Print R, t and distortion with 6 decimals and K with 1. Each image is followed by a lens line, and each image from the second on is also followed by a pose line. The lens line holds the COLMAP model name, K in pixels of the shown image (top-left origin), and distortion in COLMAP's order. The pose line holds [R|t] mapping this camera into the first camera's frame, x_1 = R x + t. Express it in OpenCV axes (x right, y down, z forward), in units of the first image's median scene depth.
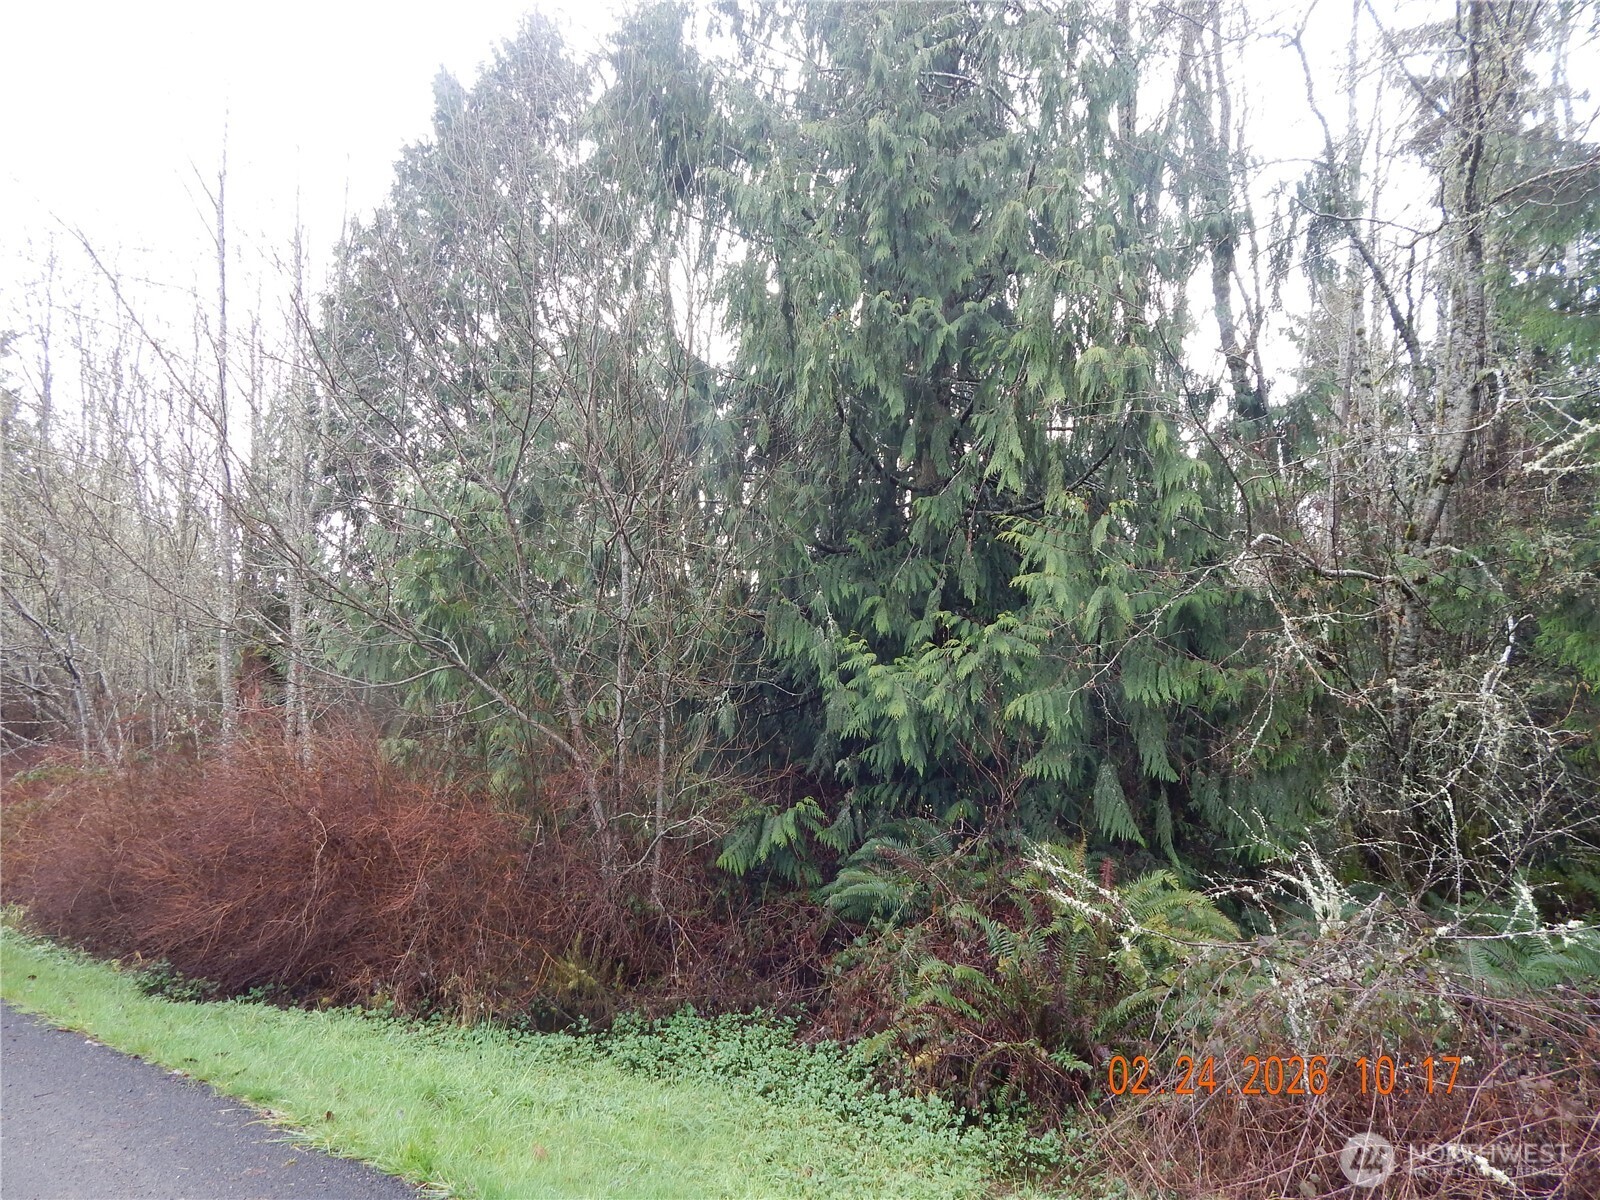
lens RADIAL K [[1041.4, 0, 803.1], [0, 1041.4, 595.4], [0, 0, 1]] dist [0.001105, -0.003487]
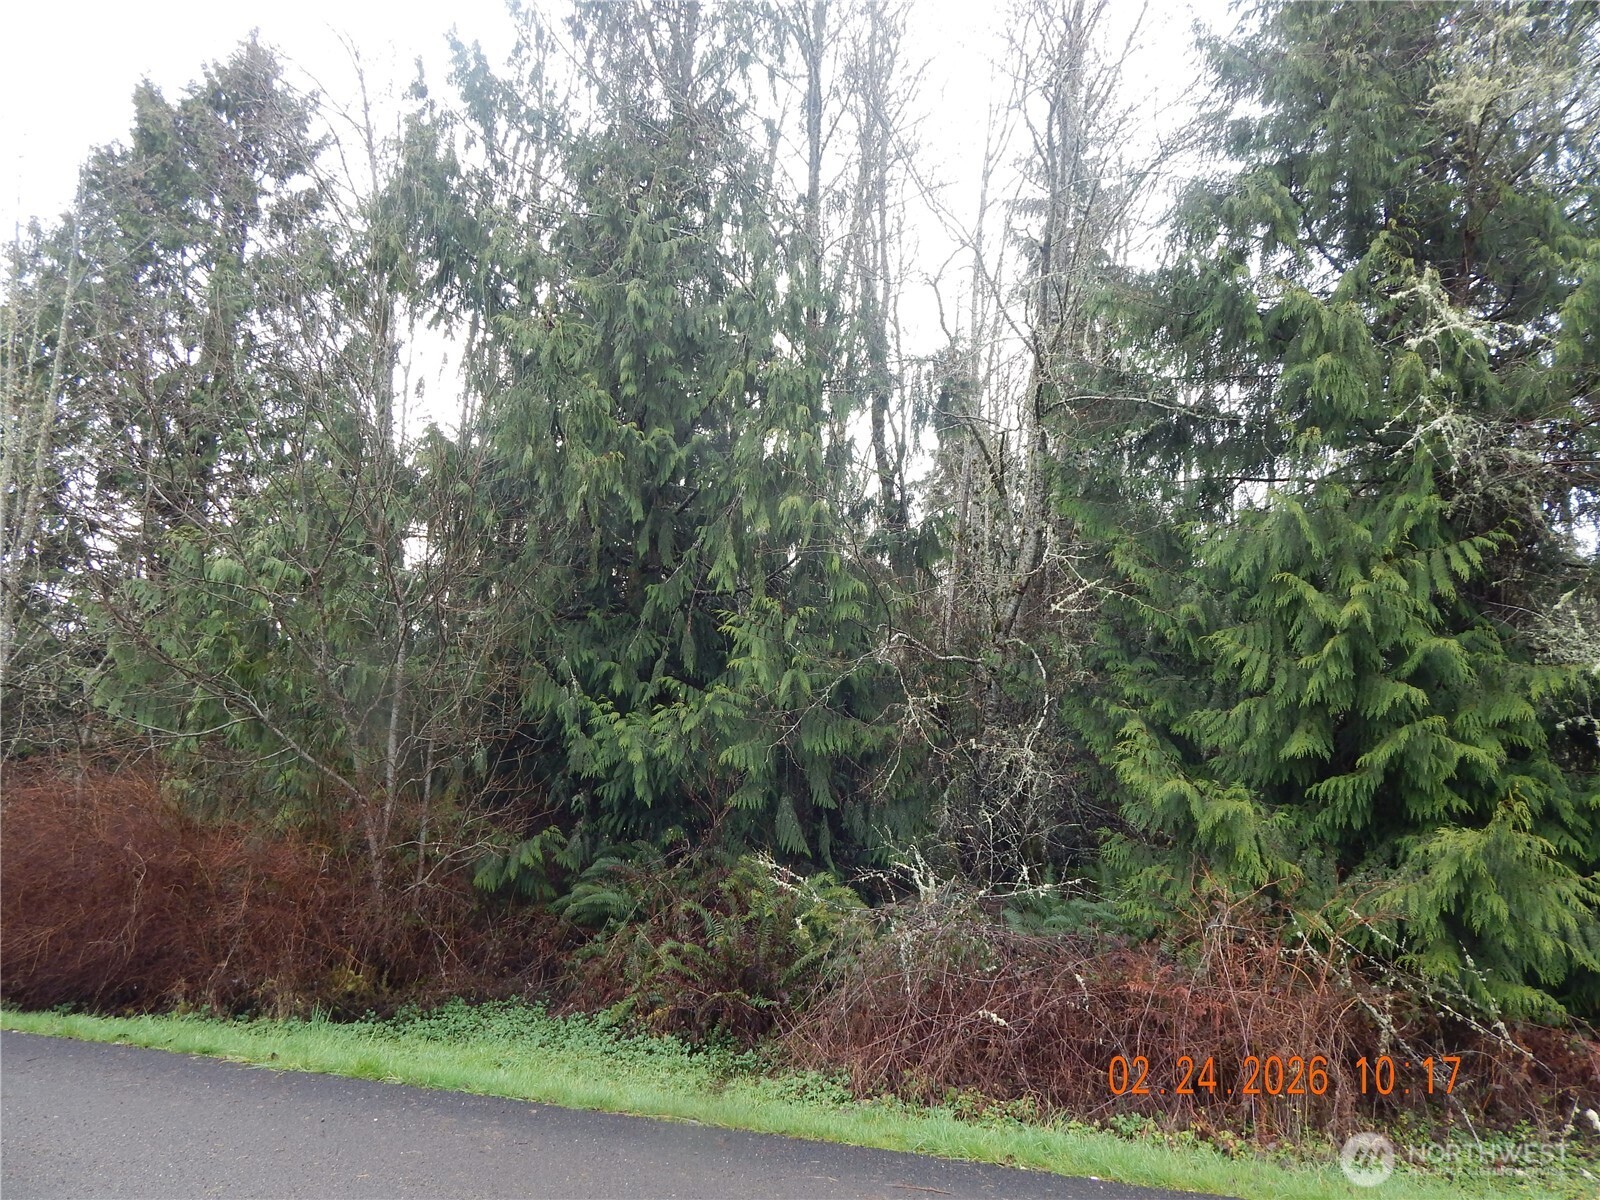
lens RADIAL K [[1041.4, 0, 800.2], [0, 1041.4, 592.9], [0, 0, 1]] dist [0.001105, -0.003487]
pose [[0.948559, 0.050554, 0.312537, -0.124675], [-0.041648, 0.998515, -0.035111, -0.054164], [-0.313848, 0.020288, 0.949256, -0.288064]]
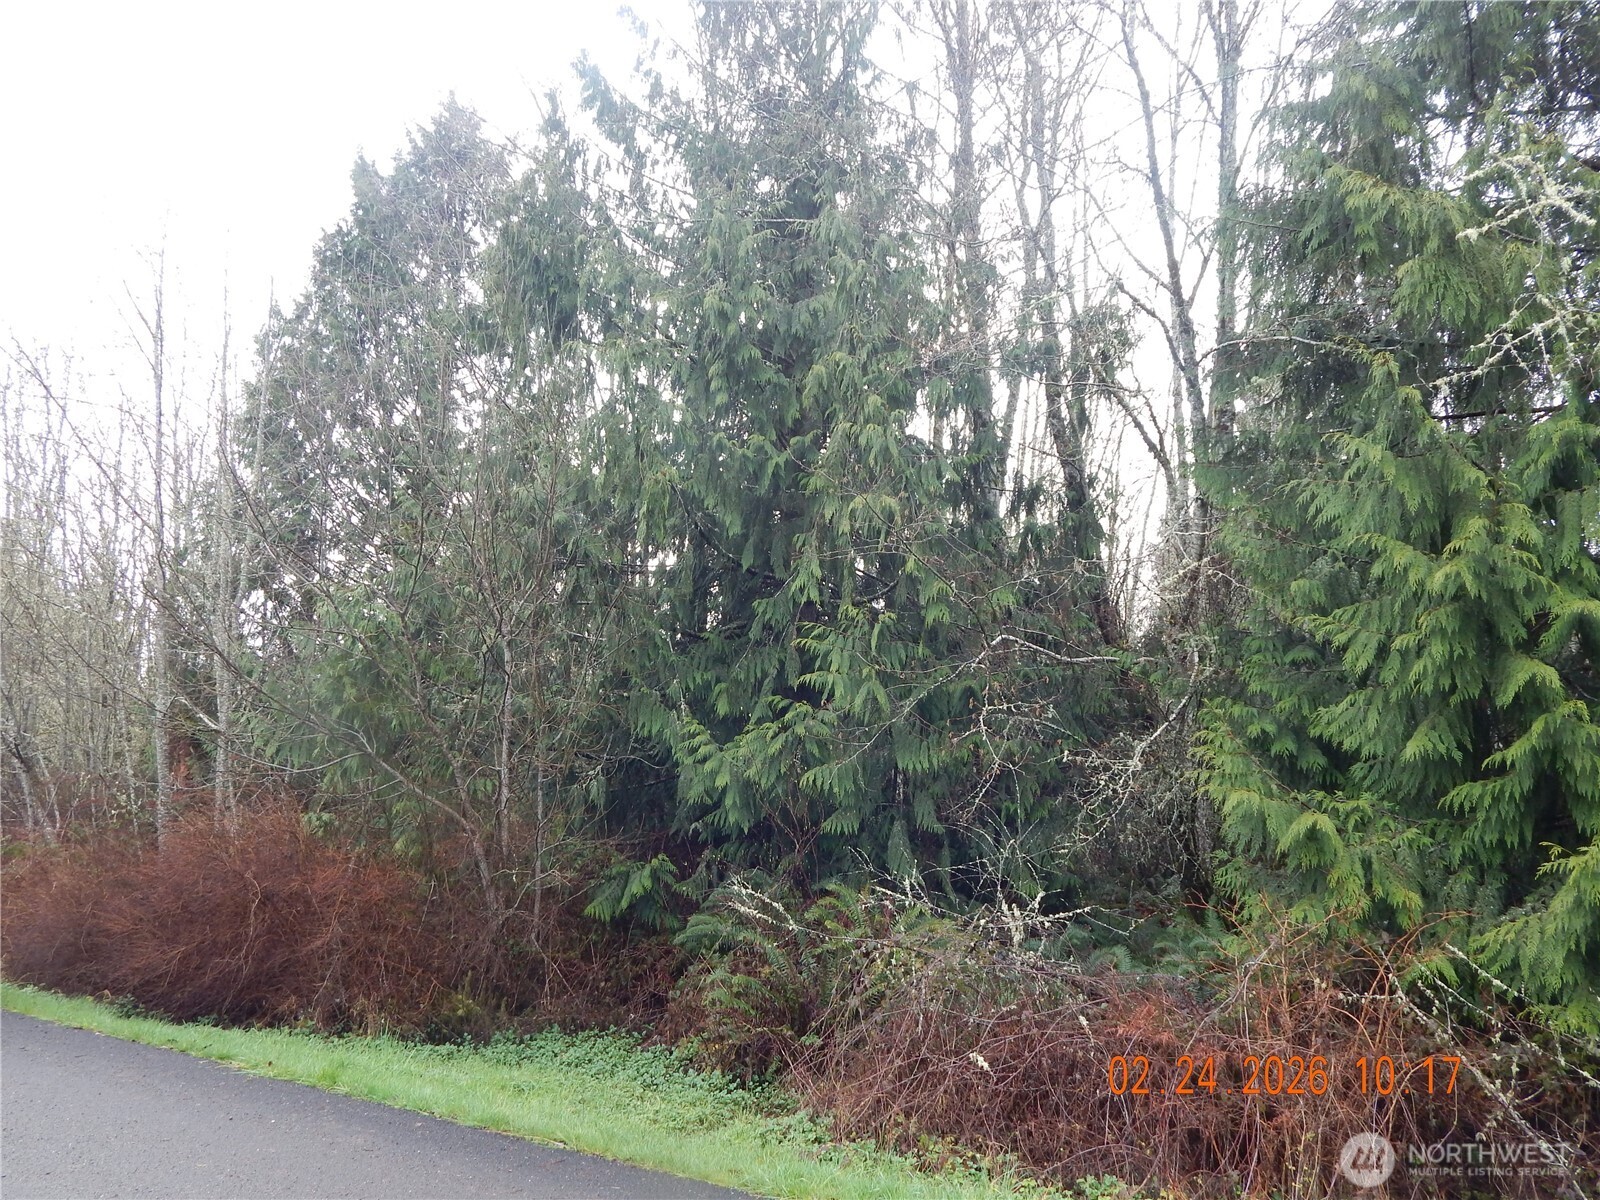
lens RADIAL K [[1152.7, 0, 805.7], [0, 1152.7, 589.6], [0, 0, 1]] dist [-0.007887, -0.000534]
pose [[0.999414, -0.018959, 0.028505, 0.148363], [0.020154, 0.998904, -0.042237, -0.055496], [-0.027673, 0.042787, 0.998701, -0.369939]]
